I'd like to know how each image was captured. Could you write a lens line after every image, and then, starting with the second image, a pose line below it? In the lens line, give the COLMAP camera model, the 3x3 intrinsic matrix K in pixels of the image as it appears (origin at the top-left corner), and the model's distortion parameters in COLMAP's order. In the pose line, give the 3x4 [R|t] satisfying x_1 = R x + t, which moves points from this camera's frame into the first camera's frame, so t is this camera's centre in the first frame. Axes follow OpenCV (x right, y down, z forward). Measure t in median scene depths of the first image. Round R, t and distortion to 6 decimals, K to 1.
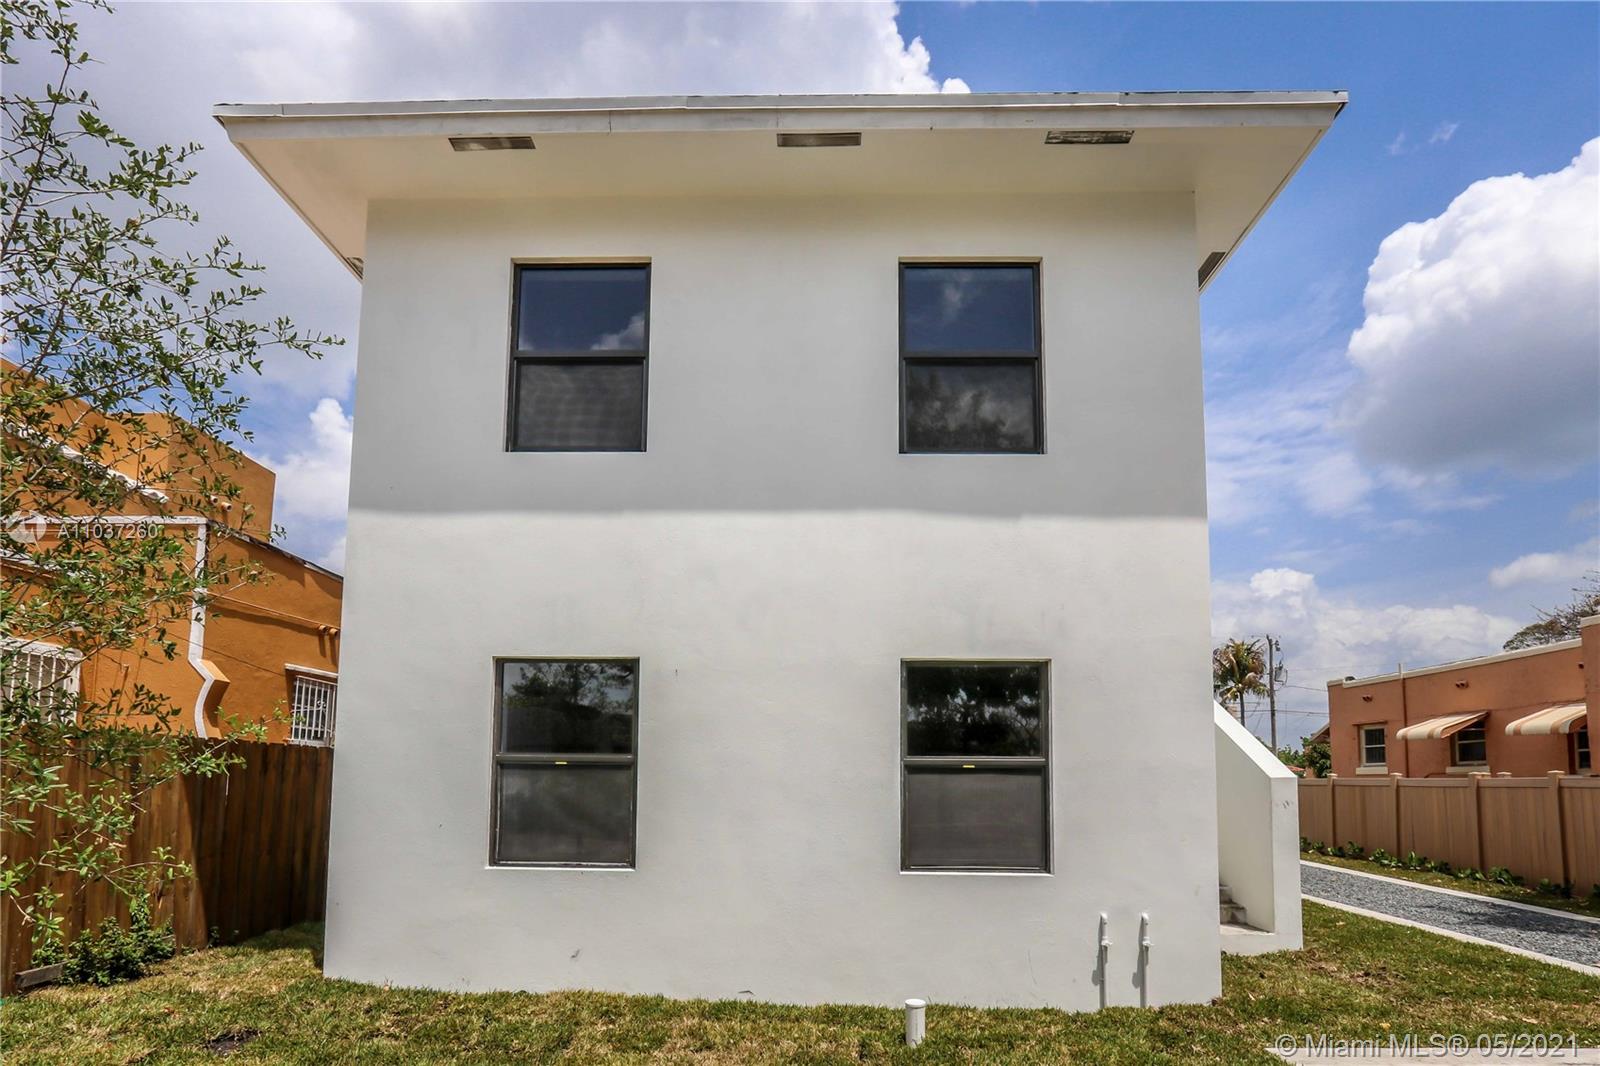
lens RADIAL K [[780.2, 0, 769.1], [0, 780.2, 680.6], [0, 0, 1]] dist [-0.015314, -0.000037]
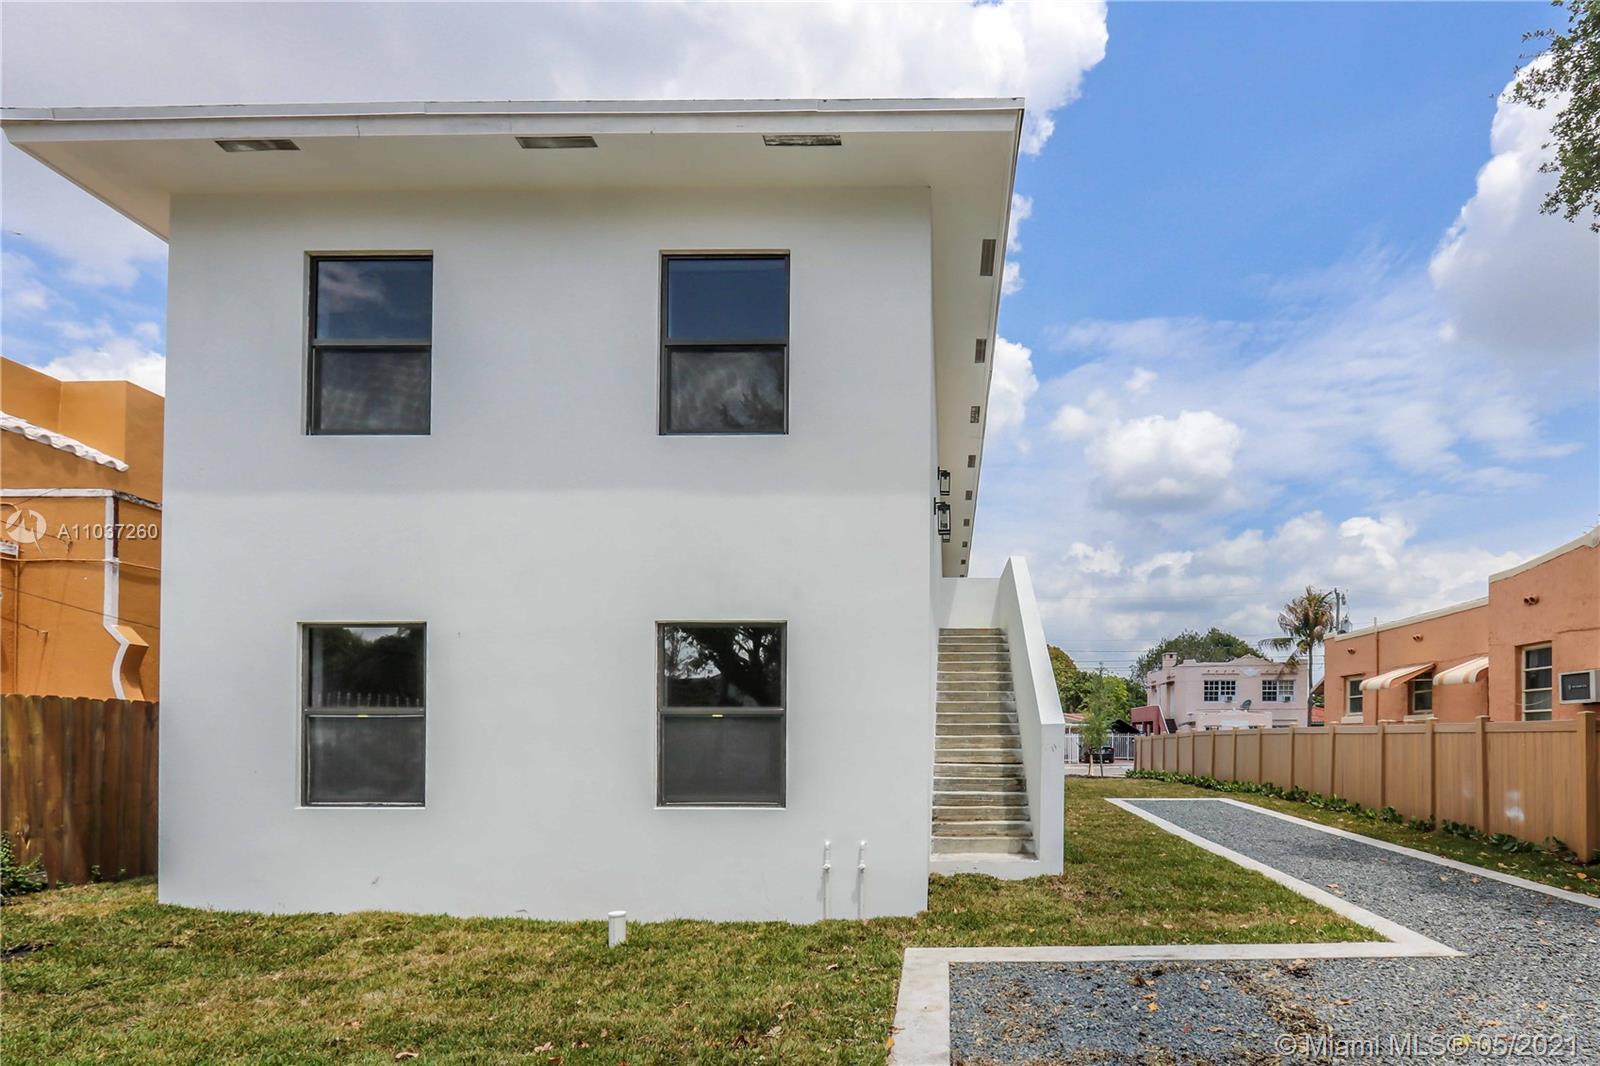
lens RADIAL K [[793.1, 0, 916.6], [0, 793.1, 695.0], [0, 0, 1]] dist [-0.012667, 0.000811]
pose [[0.999749, -0.009386, 0.020345, 0.512862], [0.007850, 0.997204, 0.074309, -0.004332], [-0.020985, -0.074130, 0.997028, -0.158121]]
